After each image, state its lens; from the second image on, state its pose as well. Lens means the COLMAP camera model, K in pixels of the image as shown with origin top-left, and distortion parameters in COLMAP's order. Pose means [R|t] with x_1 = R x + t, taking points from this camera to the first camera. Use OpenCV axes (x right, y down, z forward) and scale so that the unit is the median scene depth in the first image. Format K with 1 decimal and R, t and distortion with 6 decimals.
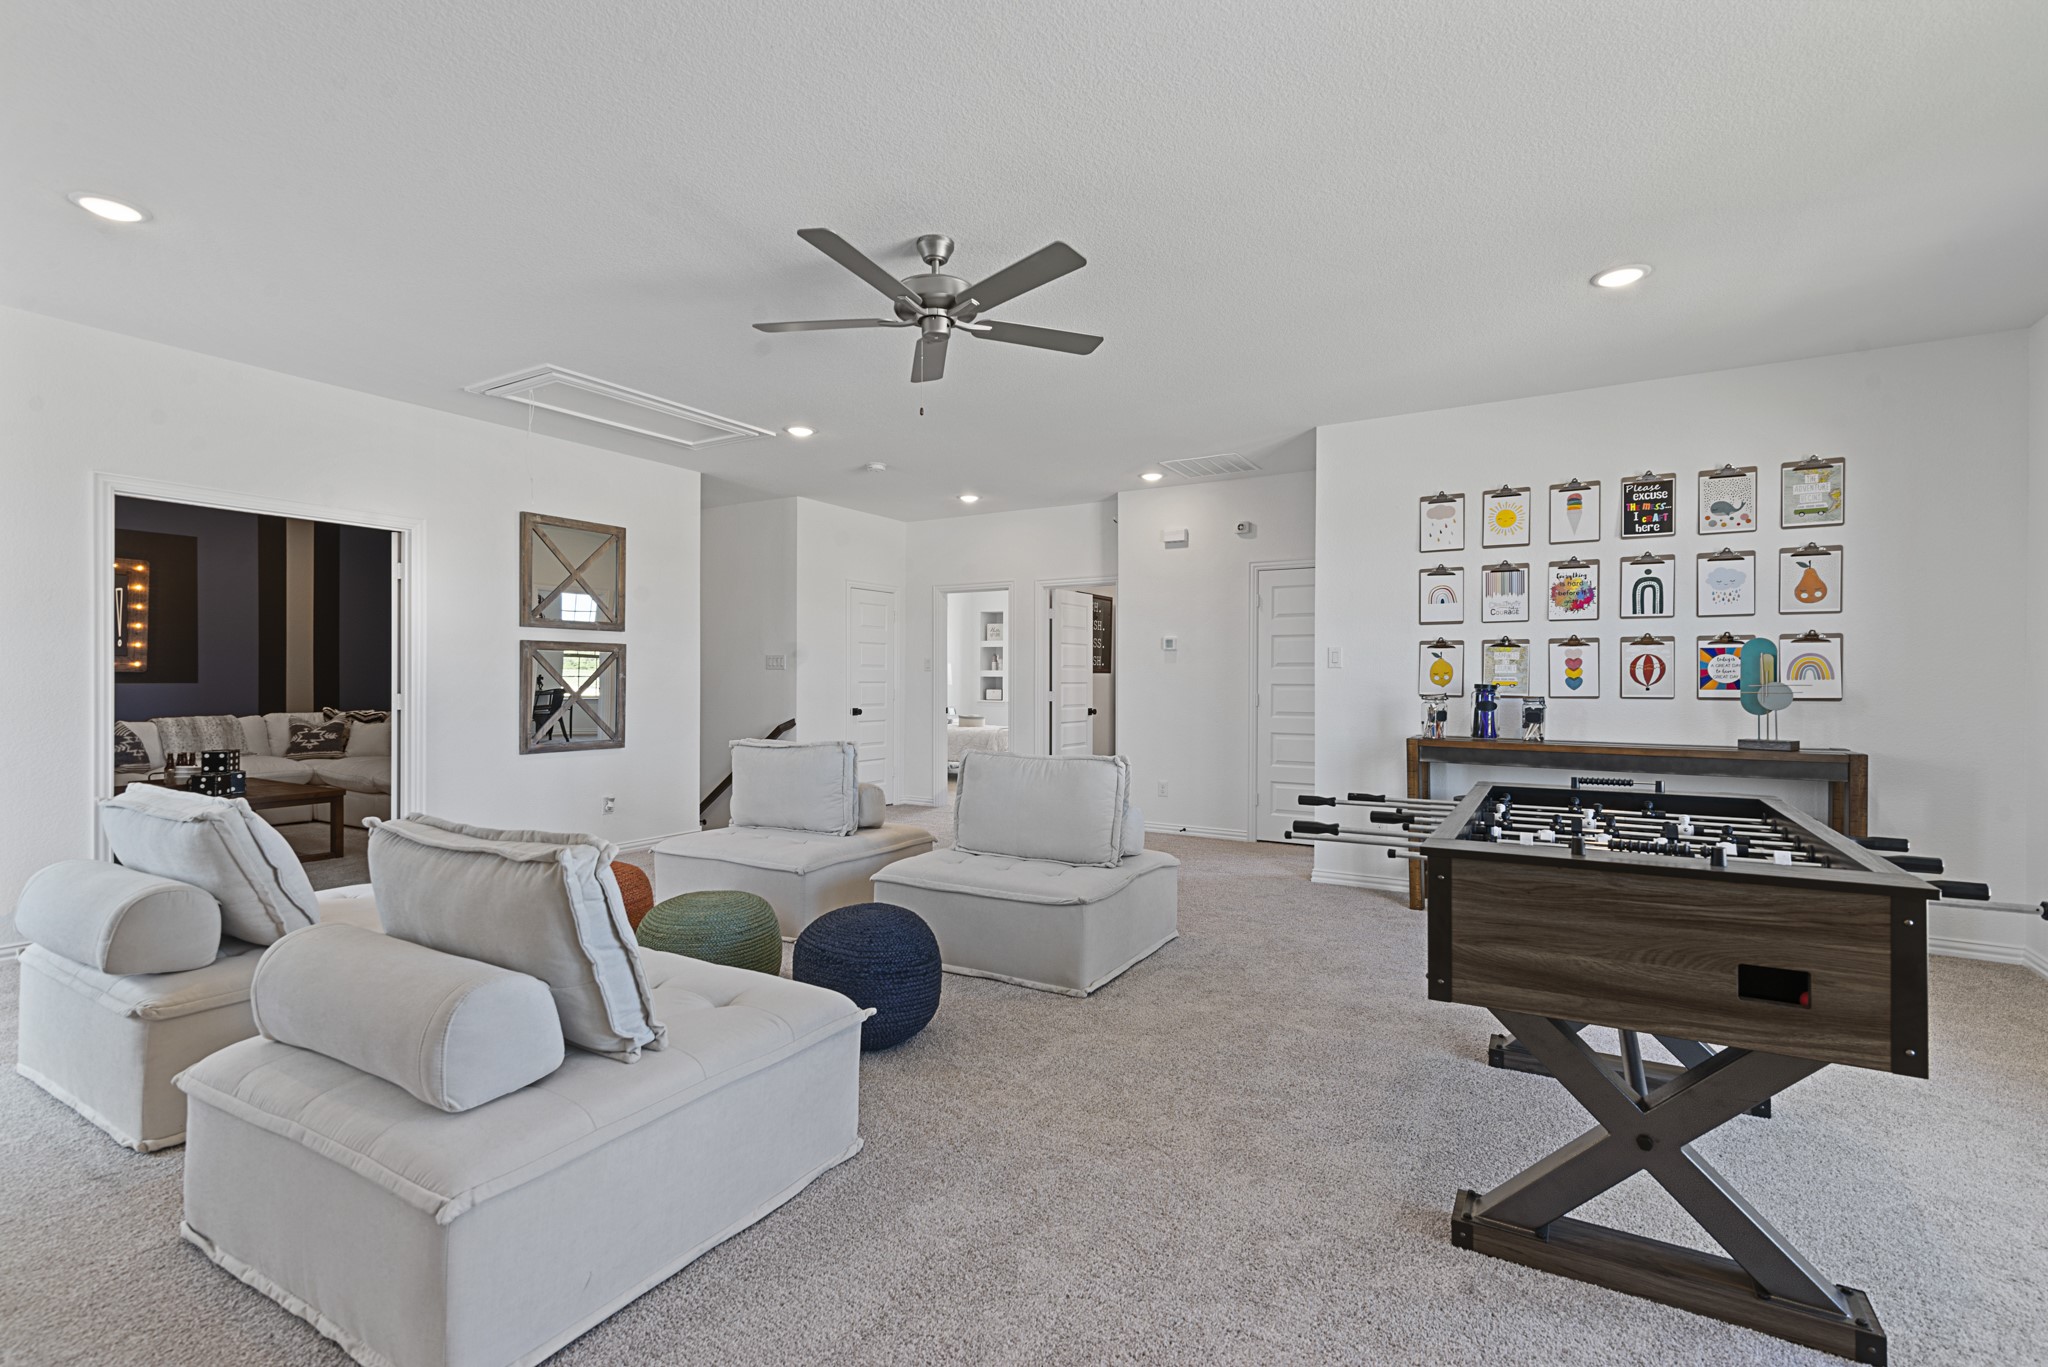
lens RADIAL K [[934.0, 0, 1024.5], [0, 934.0, 677.7], [0, 0, 1]] dist [0.000651, 0.000048]
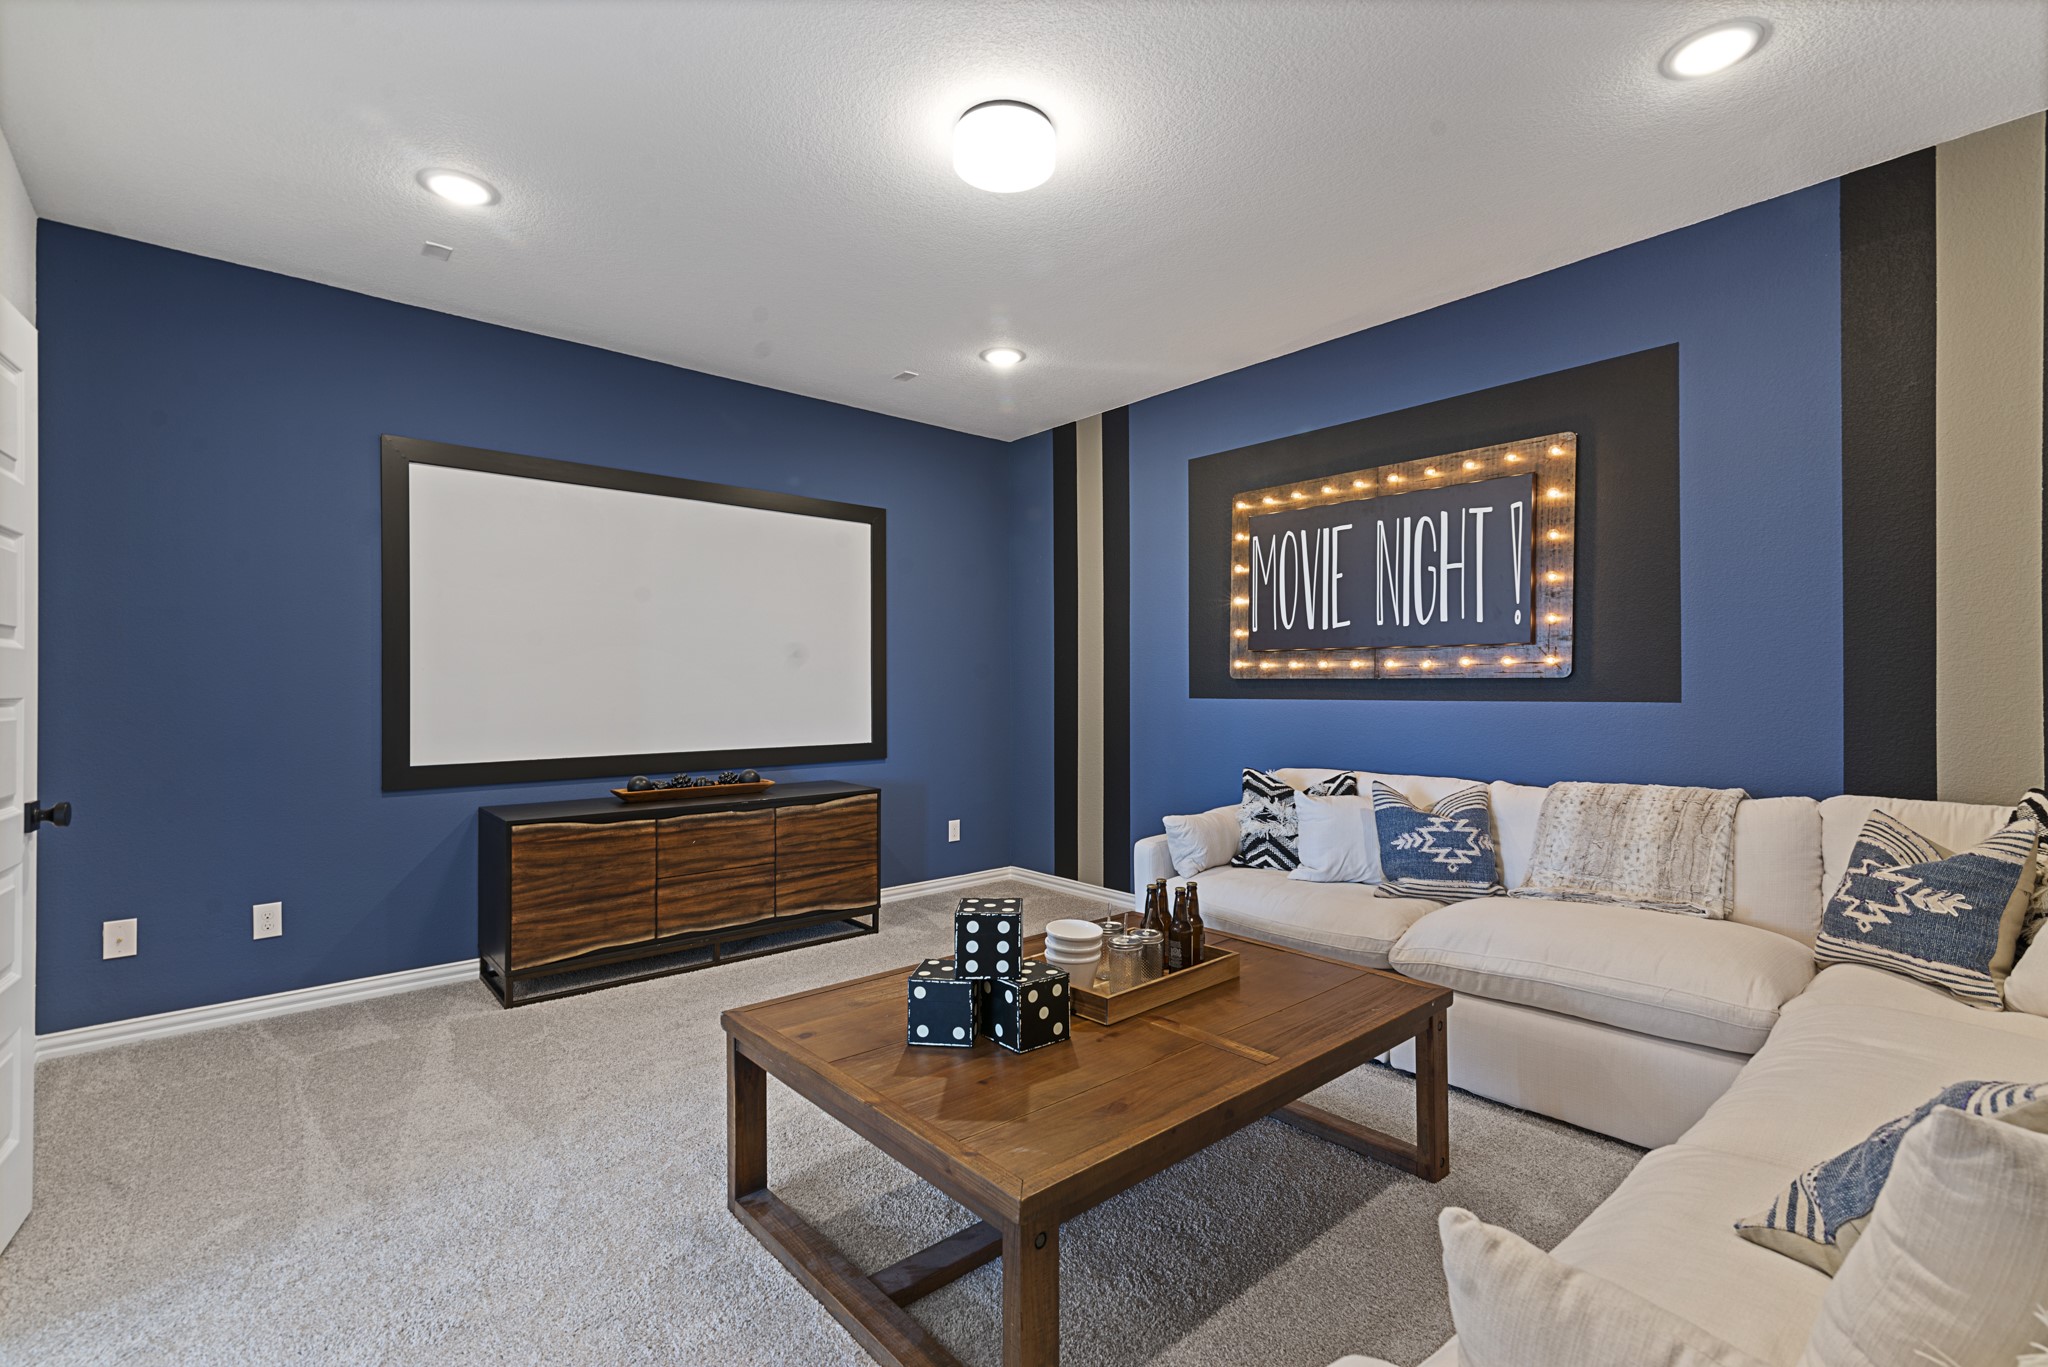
lens RADIAL K [[934.0, 0, 1024.2], [0, 934.0, 687.3], [0, 0, 1]] dist [0.000651, 0.000048]
pose [[-0.317778, -0.002421, -0.948162, -0.423237], [-0.005833, 0.999983, -0.000599, 0.000495], [0.948147, 0.005340, -0.317787, 0.889596]]
